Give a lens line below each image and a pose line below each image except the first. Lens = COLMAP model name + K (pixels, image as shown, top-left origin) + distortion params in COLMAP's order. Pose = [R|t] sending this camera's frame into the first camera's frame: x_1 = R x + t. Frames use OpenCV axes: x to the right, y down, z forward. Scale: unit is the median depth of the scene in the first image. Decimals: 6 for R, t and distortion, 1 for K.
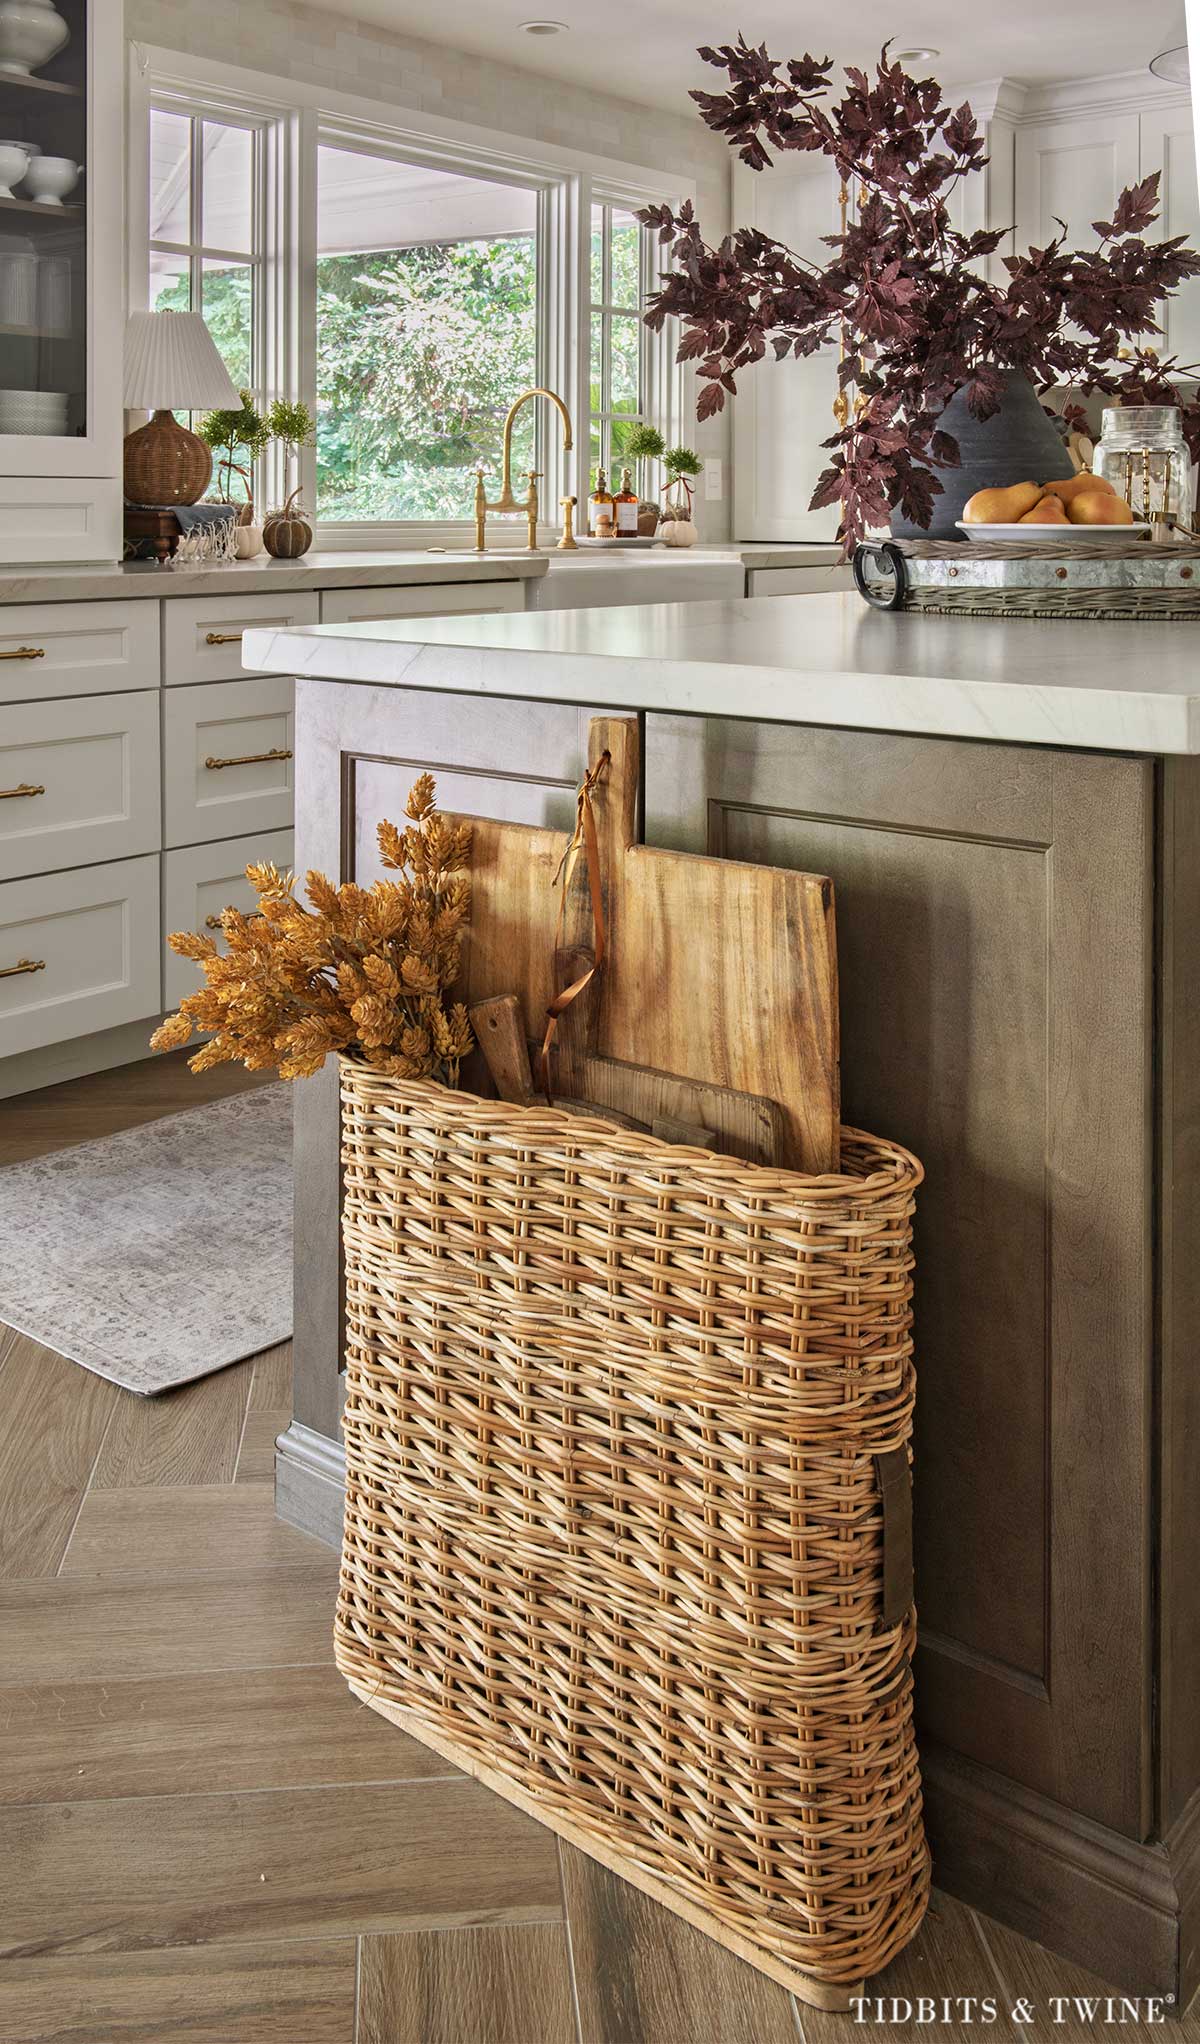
lens RADIAL K [[1739.0, 0, 595.4], [0, 1739.0, 499.3], [0, 0, 1]] dist [-0.012694, -0.001816]
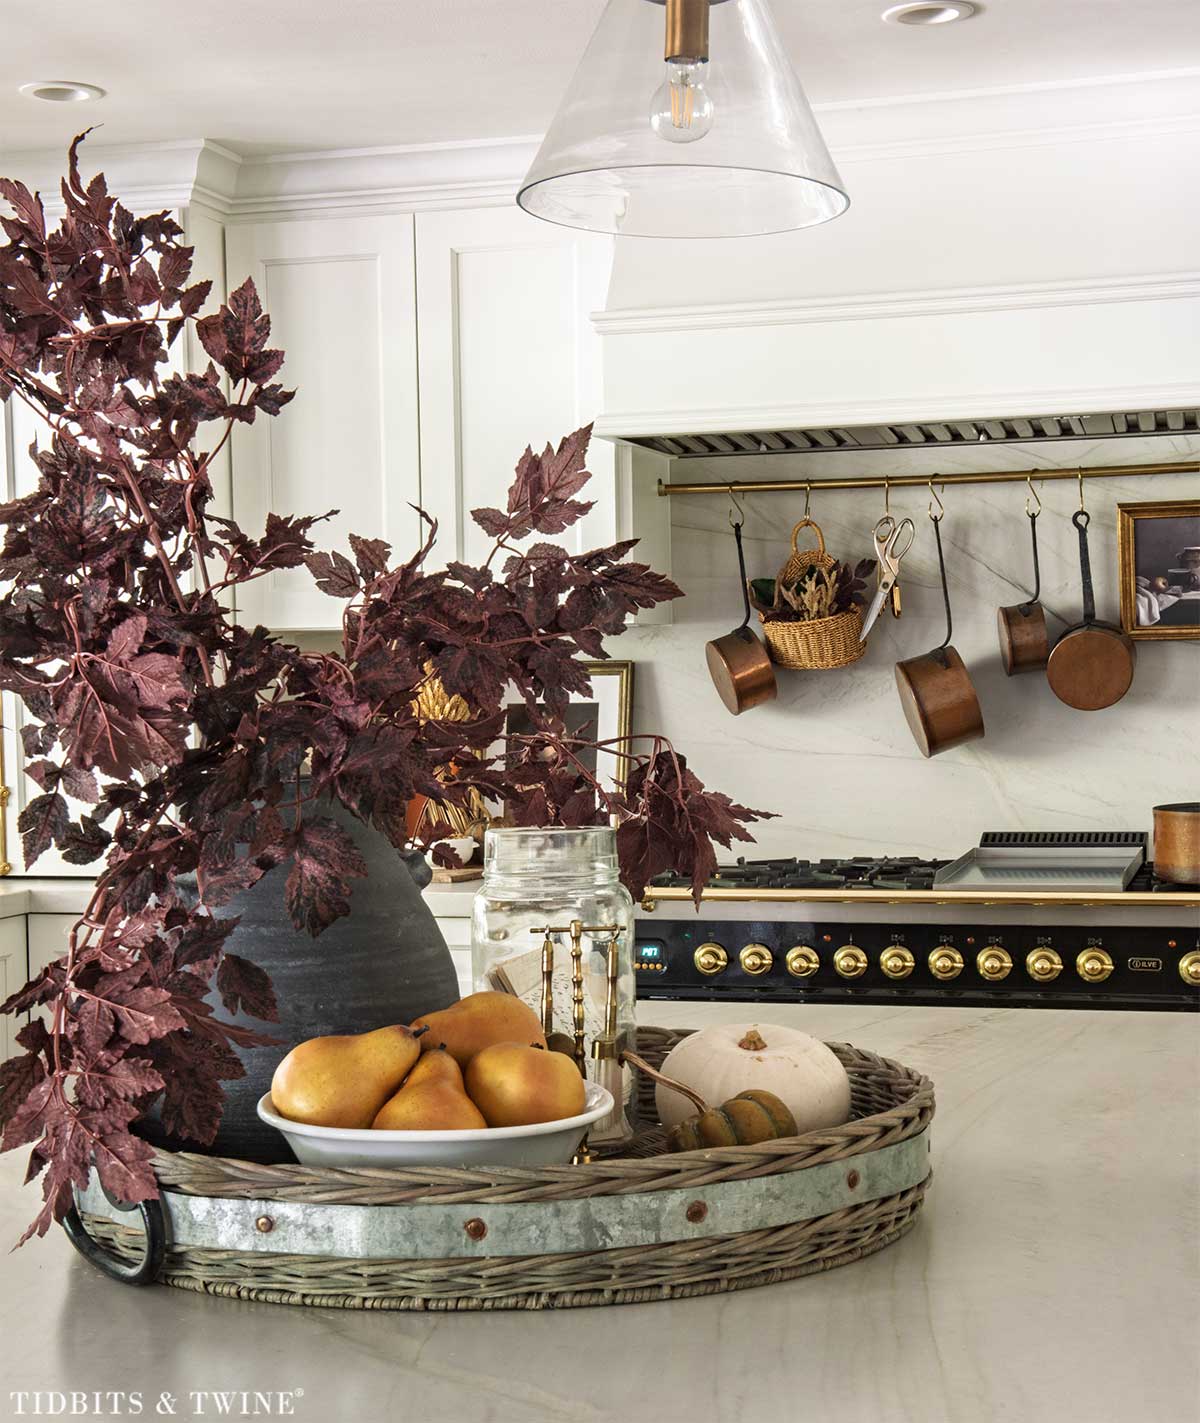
lens RADIAL K [[2414.5, 0, 597.5], [0, 2414.5, 833.0], [0, 0, 1]] dist [0.171197, -0.124359]
pose [[0.919281, -0.038305, 0.391733, 0.028047], [0.015848, 0.998048, 0.060400, -0.168061], [-0.393282, -0.049316, 0.918094, 0.447034]]
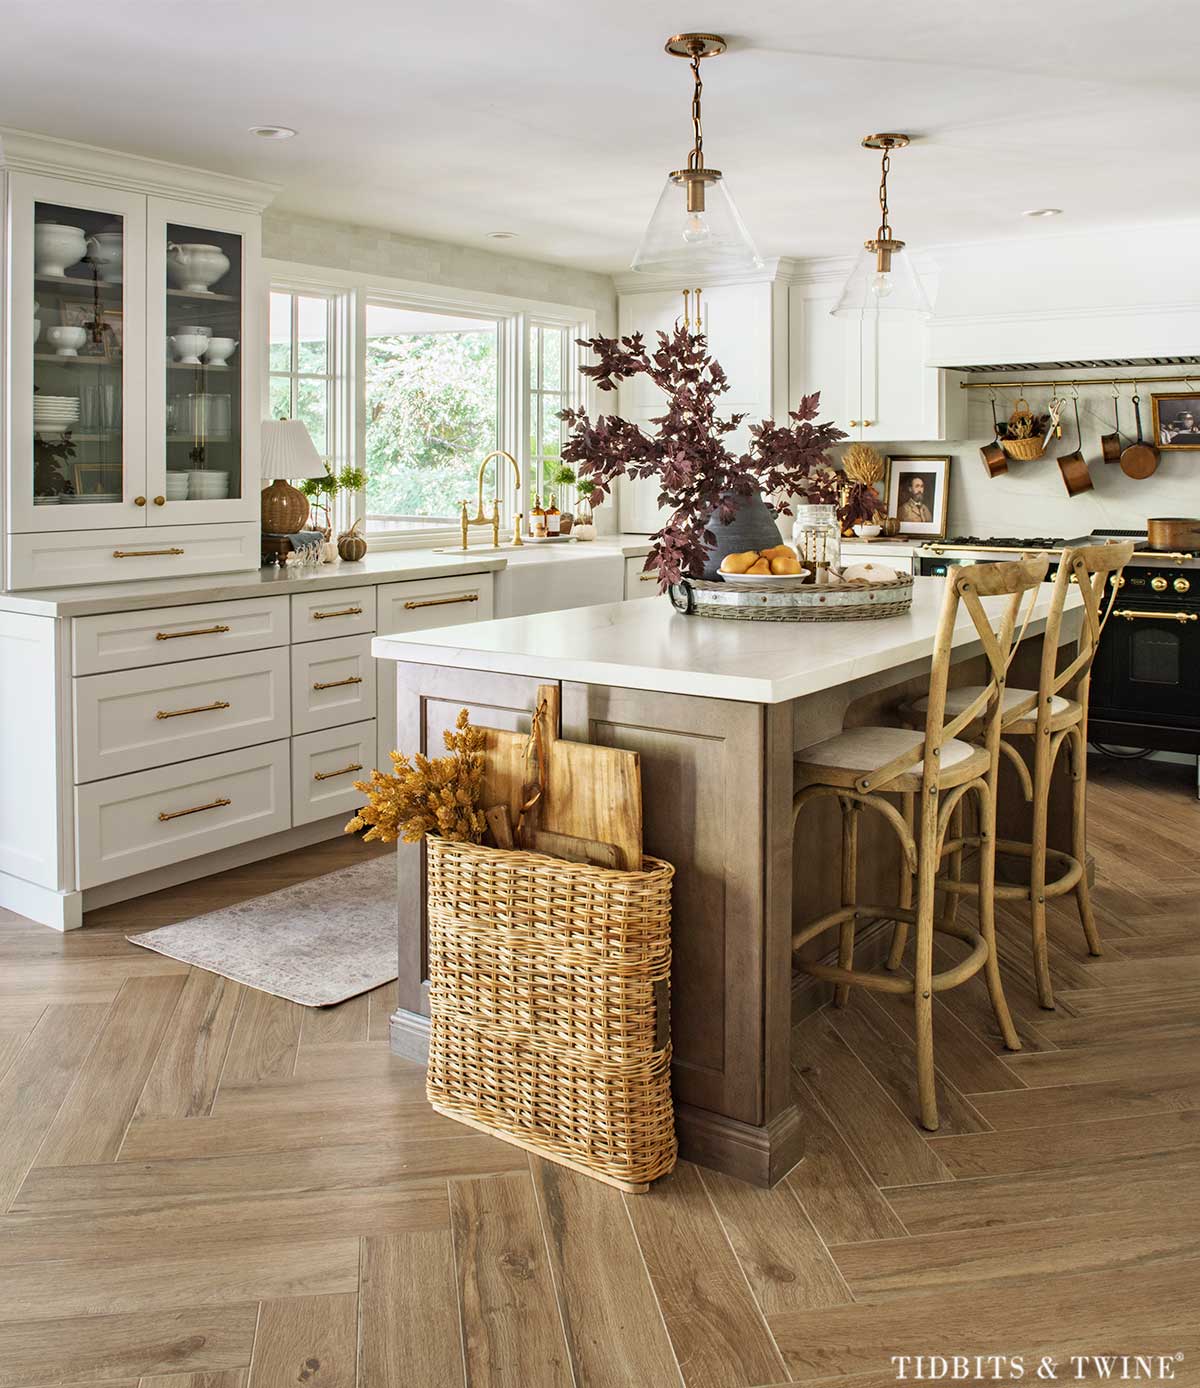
lens RADIAL K [[1237.5, 0, 648.8], [0, 1237.5, 485.5], [0, 0, 1]] dist [-0.037745, 0.001609]
pose [[0.995436, -0.001160, 0.095423, -0.012669], [-0.000173, 0.999903, 0.013960, -0.158933], [-0.095430, -0.013913, 0.995339, -0.631618]]
